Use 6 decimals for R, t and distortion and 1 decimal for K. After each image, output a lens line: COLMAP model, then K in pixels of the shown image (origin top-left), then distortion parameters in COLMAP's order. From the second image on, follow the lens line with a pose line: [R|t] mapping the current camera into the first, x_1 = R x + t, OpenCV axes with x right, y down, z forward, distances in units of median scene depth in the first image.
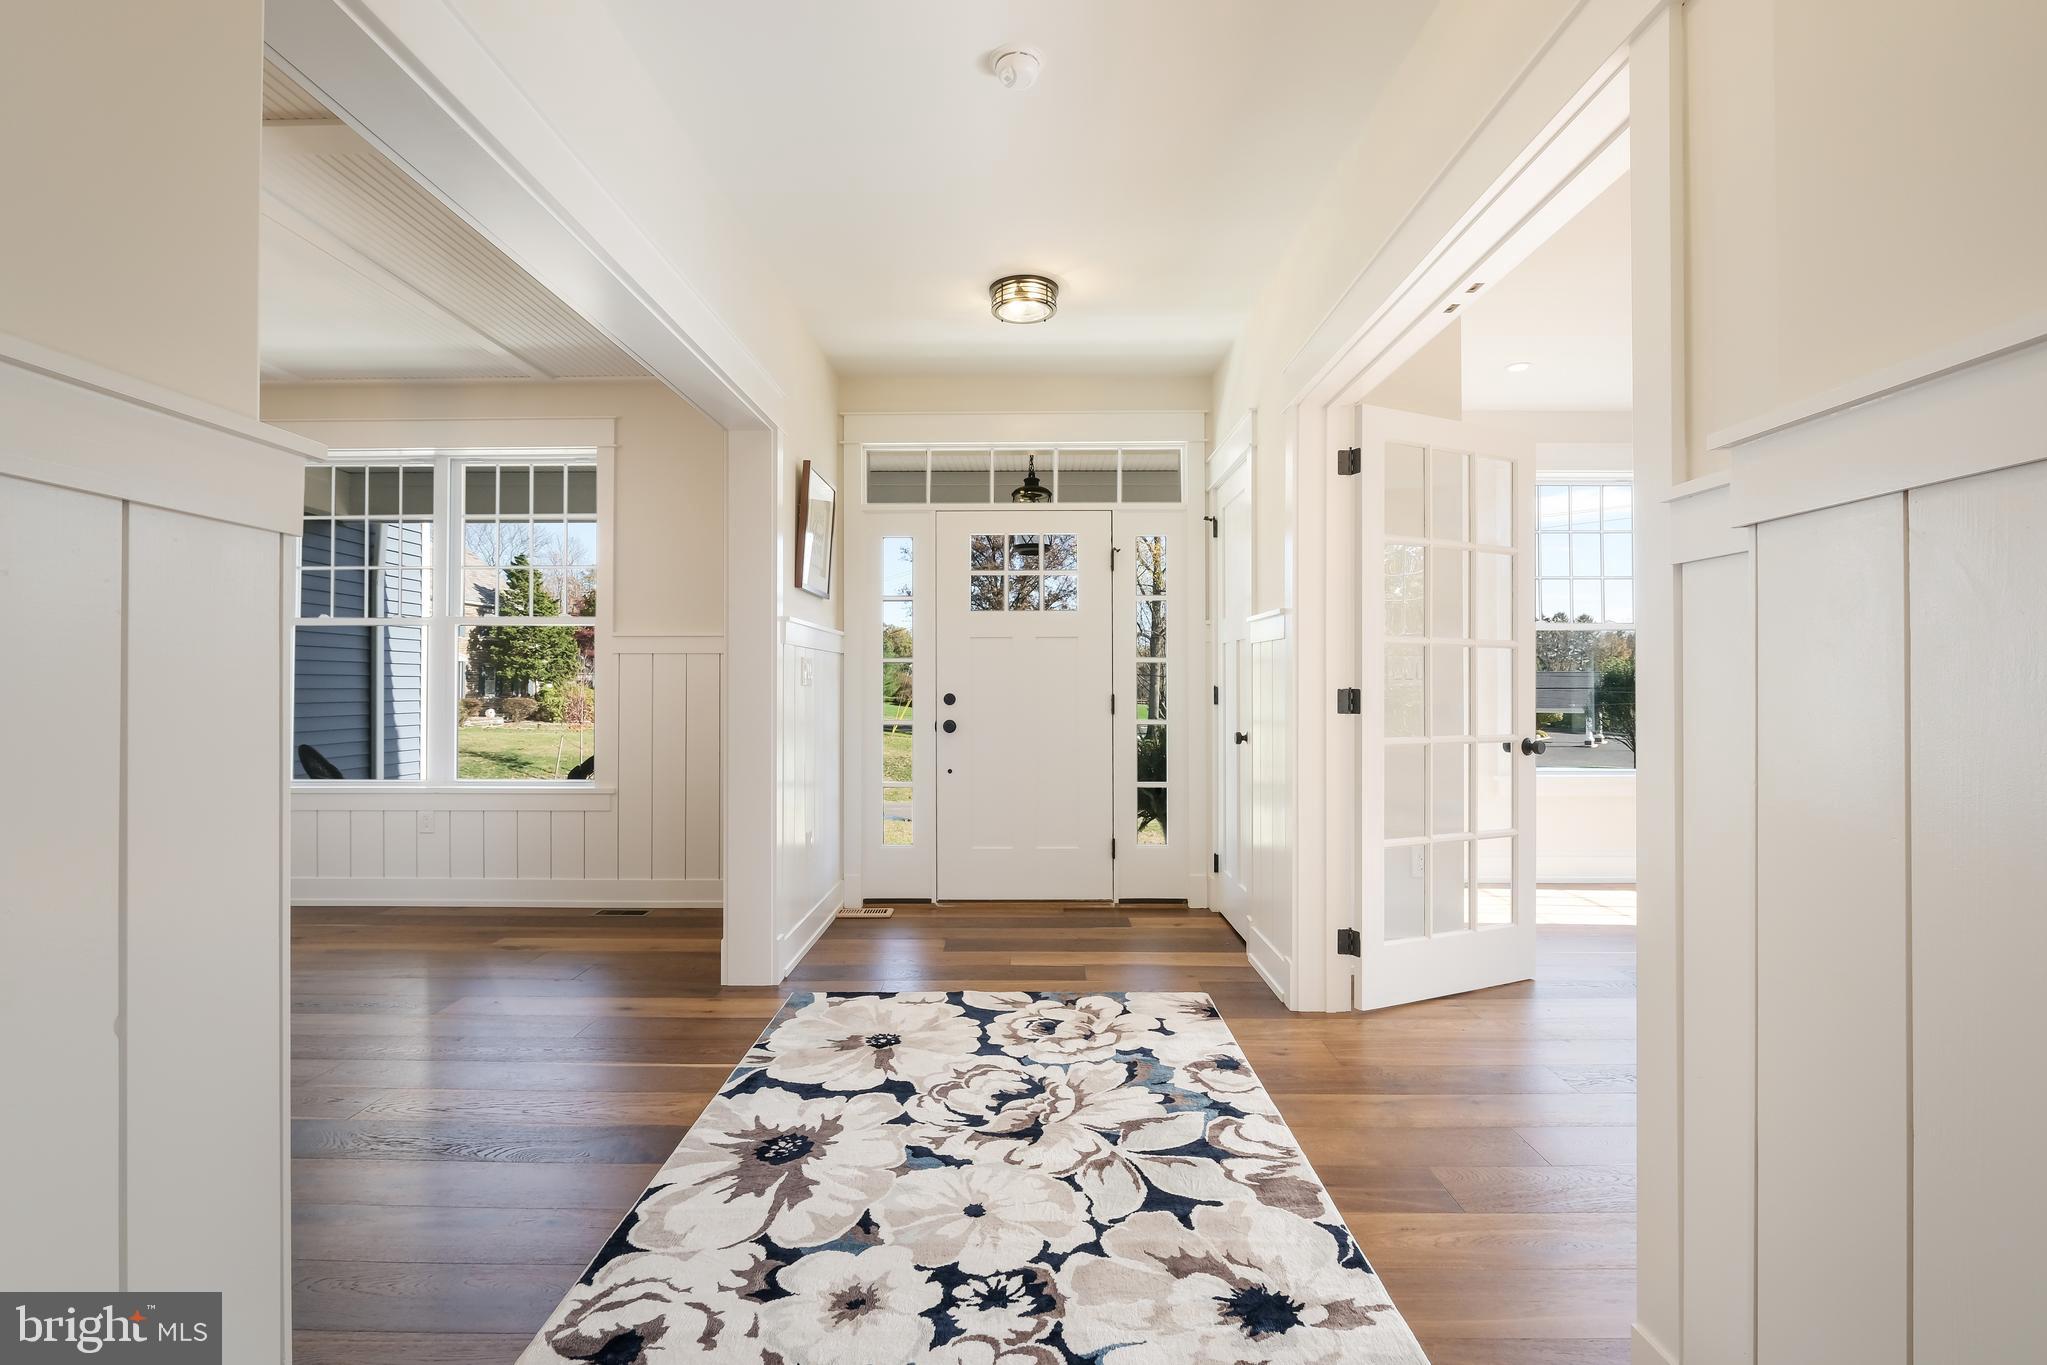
lens RADIAL K [[899.5, 0, 1001.4], [0, 899.5, 680.9], [0, 0, 1]] dist [-0.002572, 0.001039]
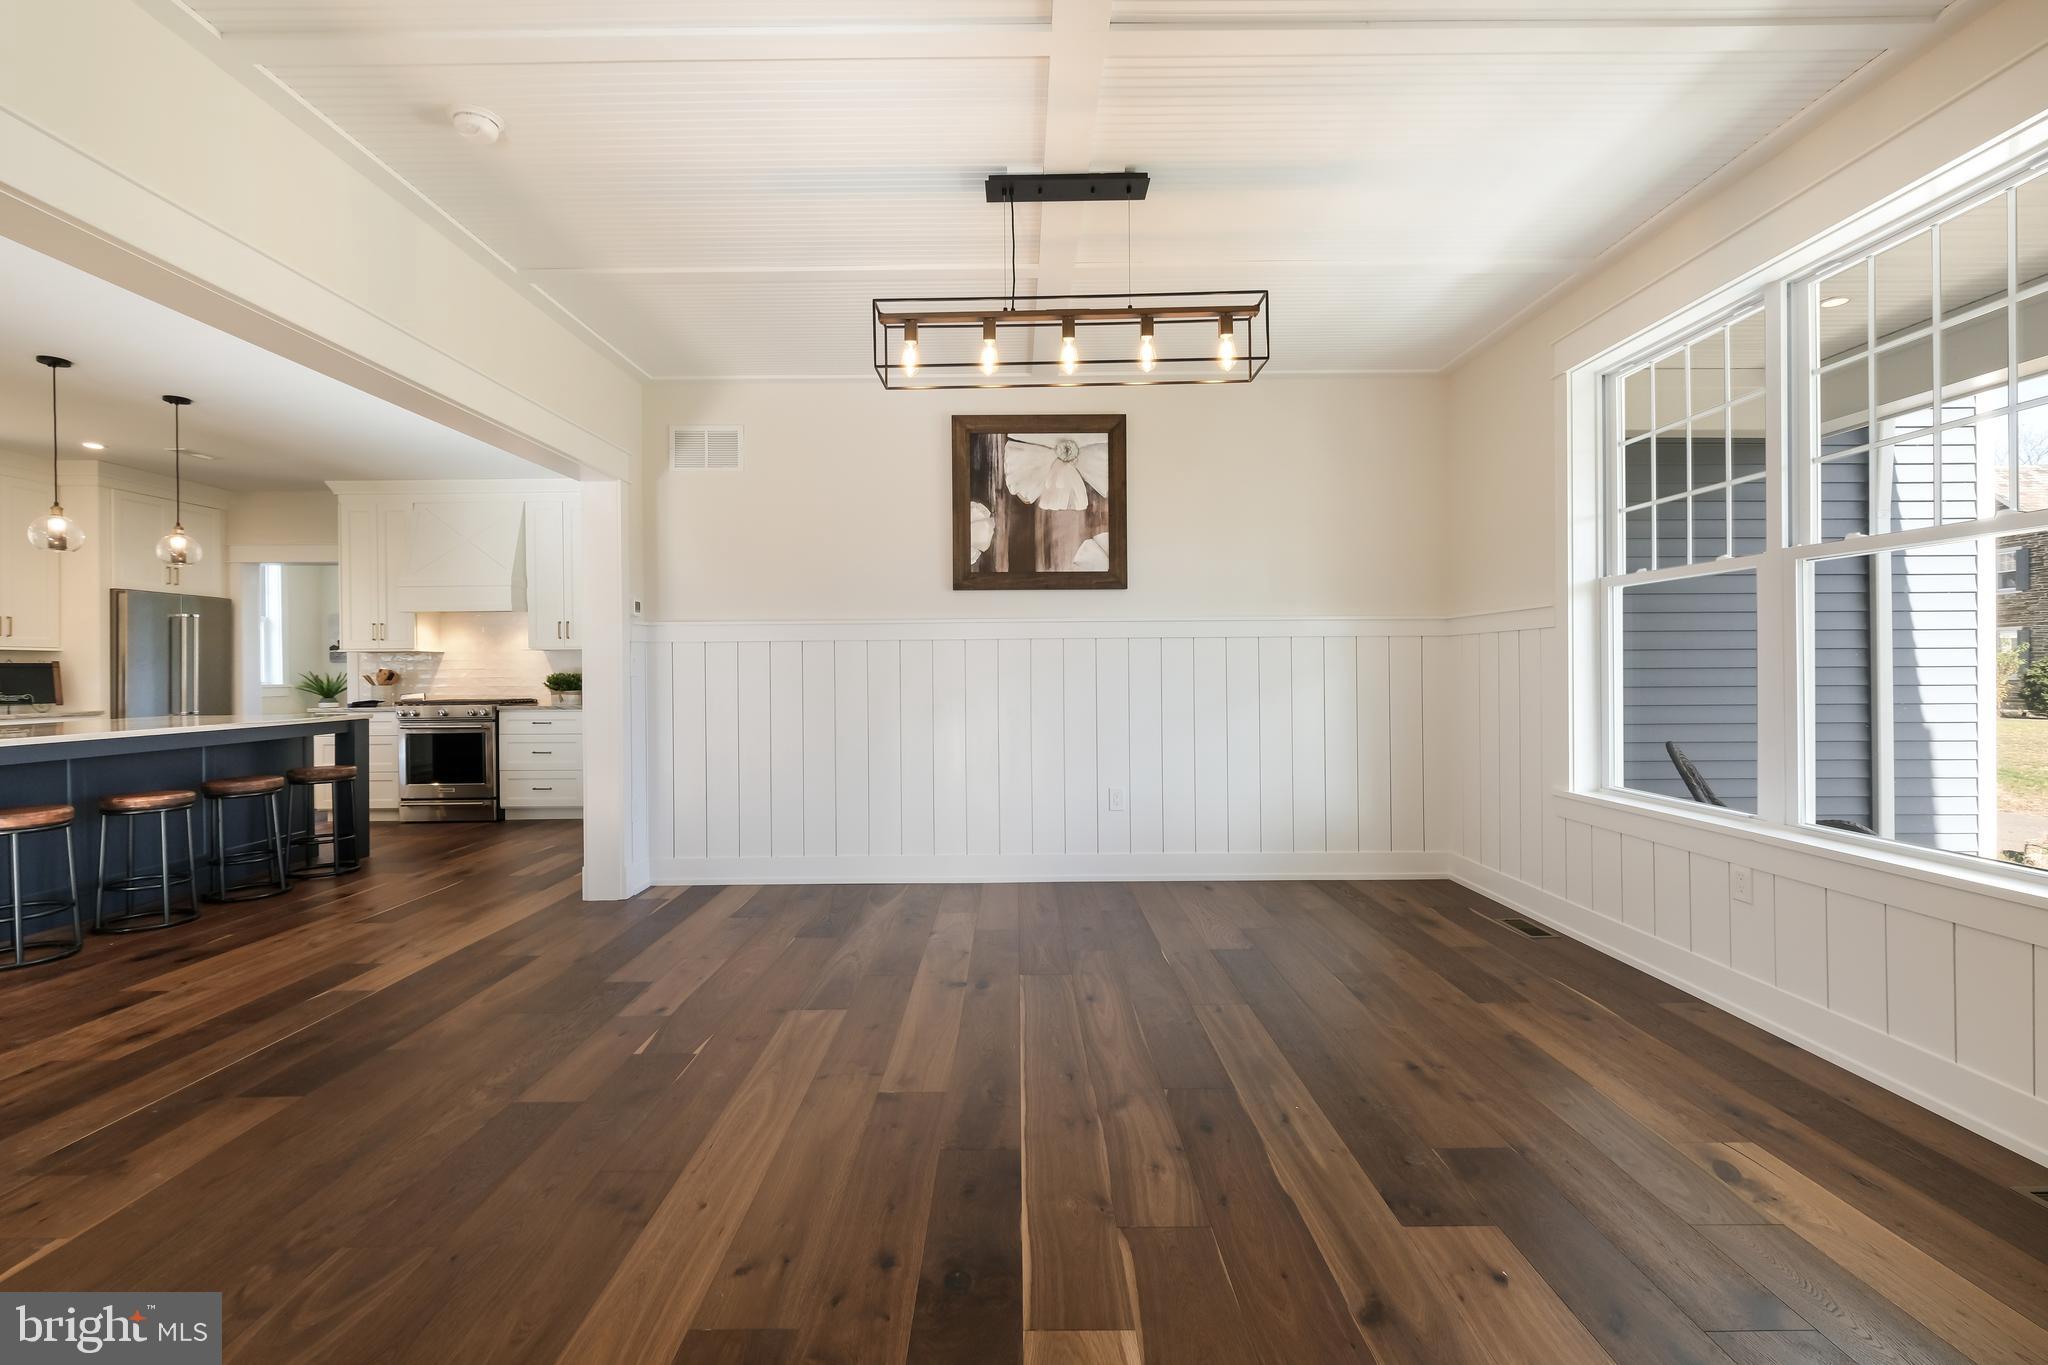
lens RADIAL K [[900.0, 0, 1016.0], [0, 900.0, 671.3], [0, 0, 1]] dist [-0.002572, 0.001039]
pose [[0.026624, 0.002878, -0.999641, -0.048143], [0.013833, 0.999899, 0.003248, 0.001671], [0.999550, -0.013914, 0.026582, 0.693789]]
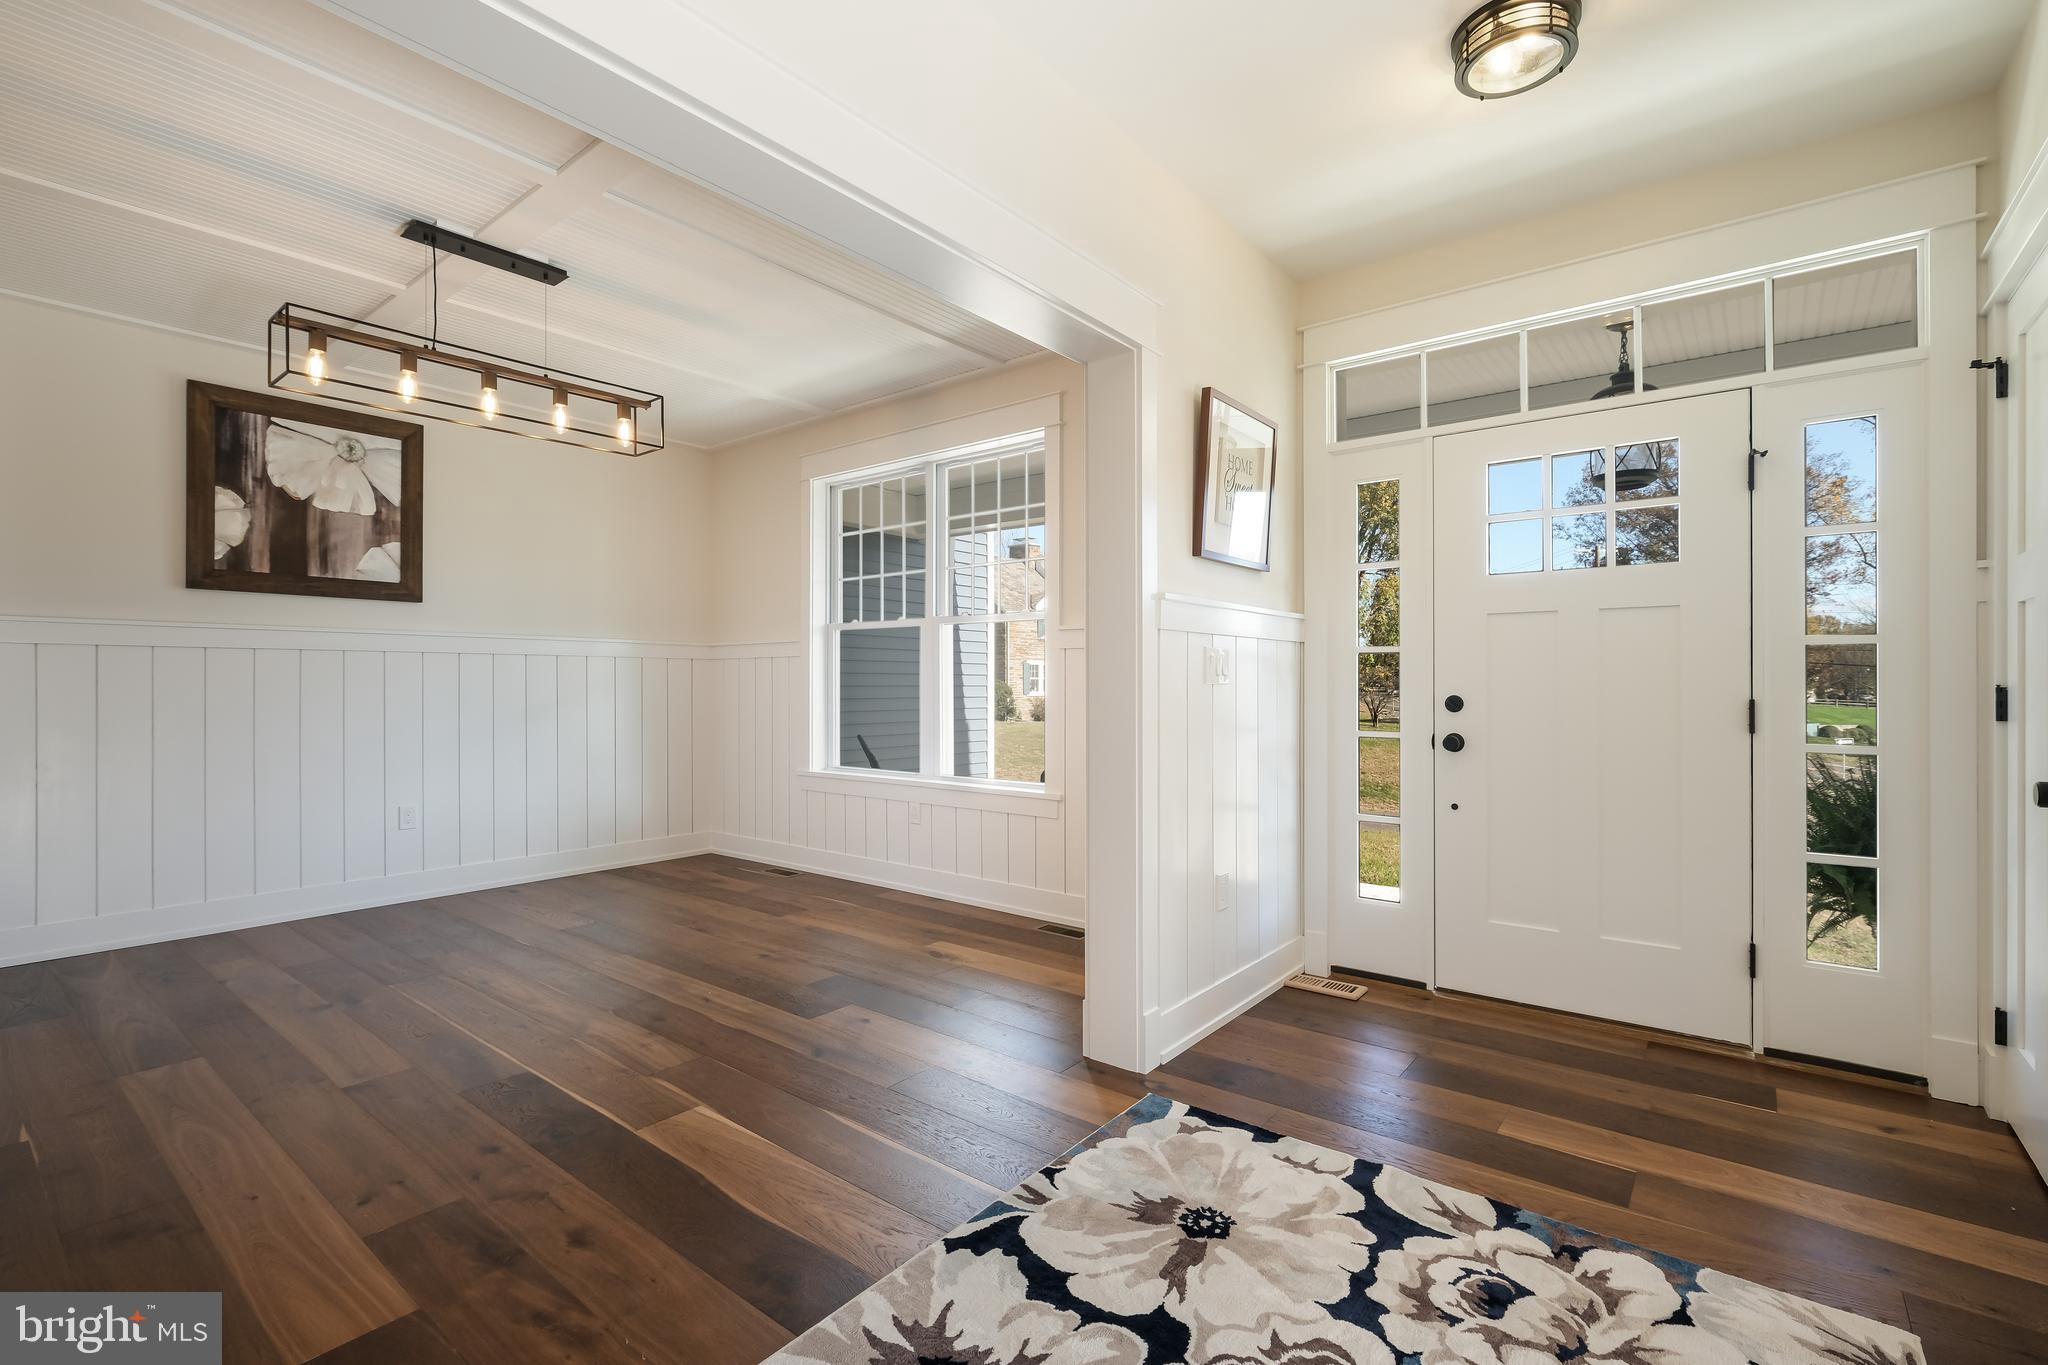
lens RADIAL K [[900.0, 0, 1029.1], [0, 900.0, 686.1], [0, 0, 1]] dist [-0.002572, 0.001039]
pose [[0.799857, 0.002498, -0.600186, 0.138074], [0.002638, 0.999967, 0.007677, 0.000601], [0.600185, -0.007724, 0.799824, 0.343528]]
